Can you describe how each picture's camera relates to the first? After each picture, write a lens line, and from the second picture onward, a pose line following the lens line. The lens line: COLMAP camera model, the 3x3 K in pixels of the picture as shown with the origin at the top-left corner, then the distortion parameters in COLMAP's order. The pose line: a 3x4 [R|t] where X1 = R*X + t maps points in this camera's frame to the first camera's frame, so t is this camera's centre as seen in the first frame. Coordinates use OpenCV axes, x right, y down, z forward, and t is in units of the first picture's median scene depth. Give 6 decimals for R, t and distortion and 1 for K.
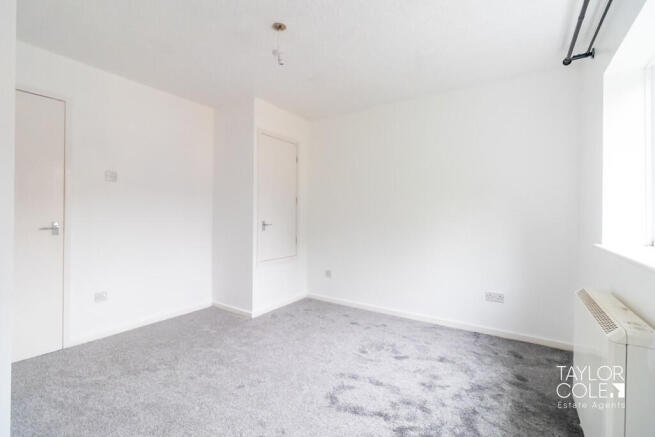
lens RADIAL K [[286.5, 0, 323.3], [0, 286.5, 214.9], [0, 0, 1]] dist [0.002760, -0.006211]
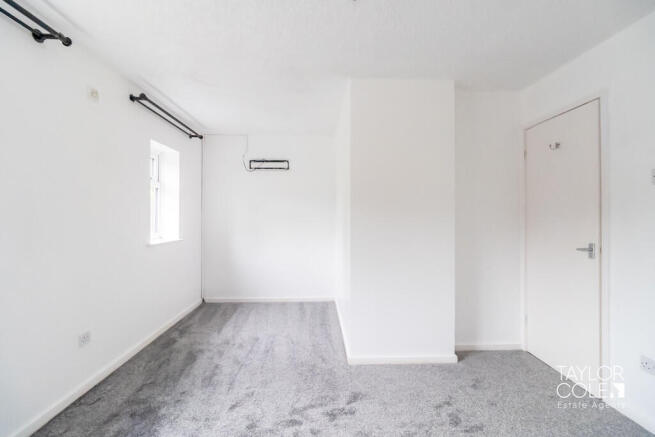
lens RADIAL K [[286.5, 0, 323.3], [0, 286.5, 214.9], [0, 0, 1]] dist [0.002760, -0.006211]
pose [[-0.797163, -0.010679, -0.603669, 0.219297], [-0.002436, 0.999892, -0.014471, -0.044569], [0.603759, -0.010065, -0.797104, 1.162585]]
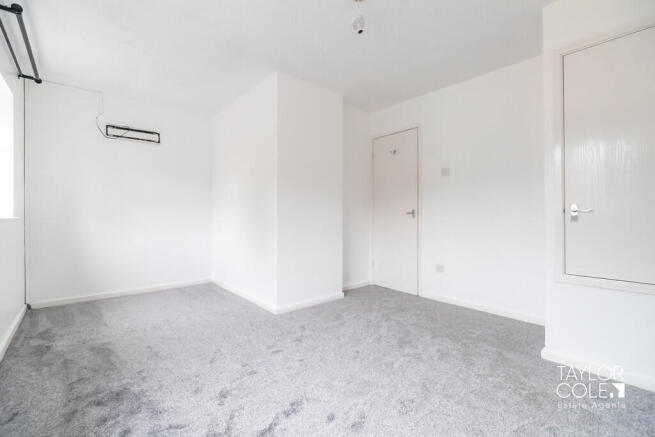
lens RADIAL K [[286.5, 0, 323.3], [0, 286.5, 214.9], [0, 0, 1]] dist [0.002760, -0.006211]
pose [[-0.257954, -0.002239, -0.966155, 0.634345], [0.002081, 0.999994, -0.002873, 0.056388], [0.966155, -0.002752, -0.257948, 0.901188]]
